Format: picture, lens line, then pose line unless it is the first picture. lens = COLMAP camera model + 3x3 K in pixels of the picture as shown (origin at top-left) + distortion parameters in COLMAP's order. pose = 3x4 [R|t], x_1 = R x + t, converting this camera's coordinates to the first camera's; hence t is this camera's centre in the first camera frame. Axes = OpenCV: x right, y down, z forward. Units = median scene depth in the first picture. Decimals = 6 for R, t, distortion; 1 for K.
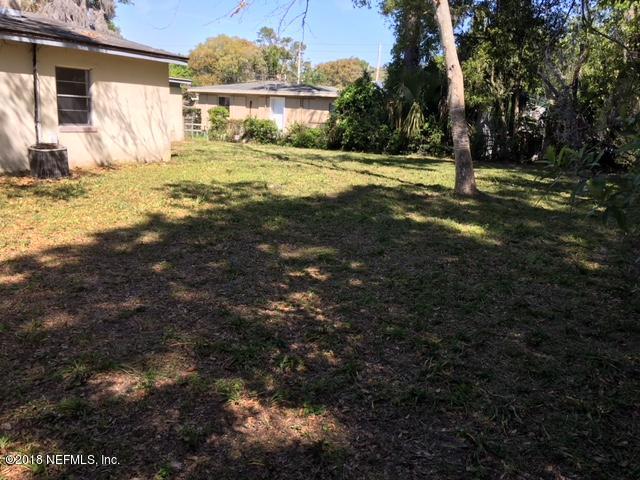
lens RADIAL K [[533.0, 0, 323.8], [0, 533.0, 239.8], [0, 0, 1]] dist [0.100421, -0.164230]
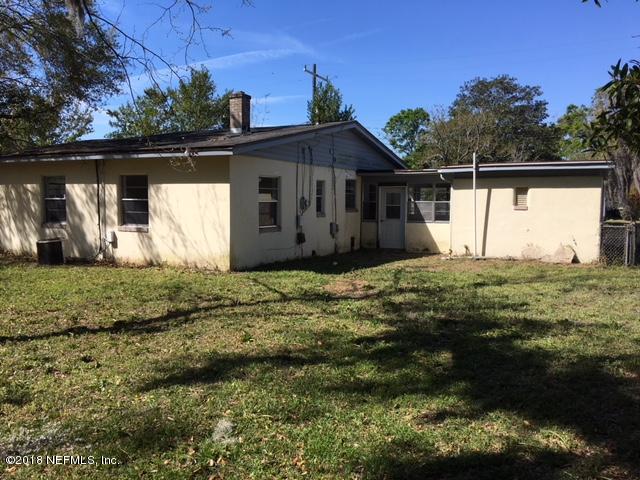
lens RADIAL K [[533.0, 0, 323.8], [0, 533.0, 239.8], [0, 0, 1]] dist [0.100421, -0.164230]
pose [[0.023833, 0.033261, -0.999163, 0.625448], [-0.229157, 0.973017, 0.026924, -0.293803], [0.973098, 0.228323, 0.030811, 1.318805]]
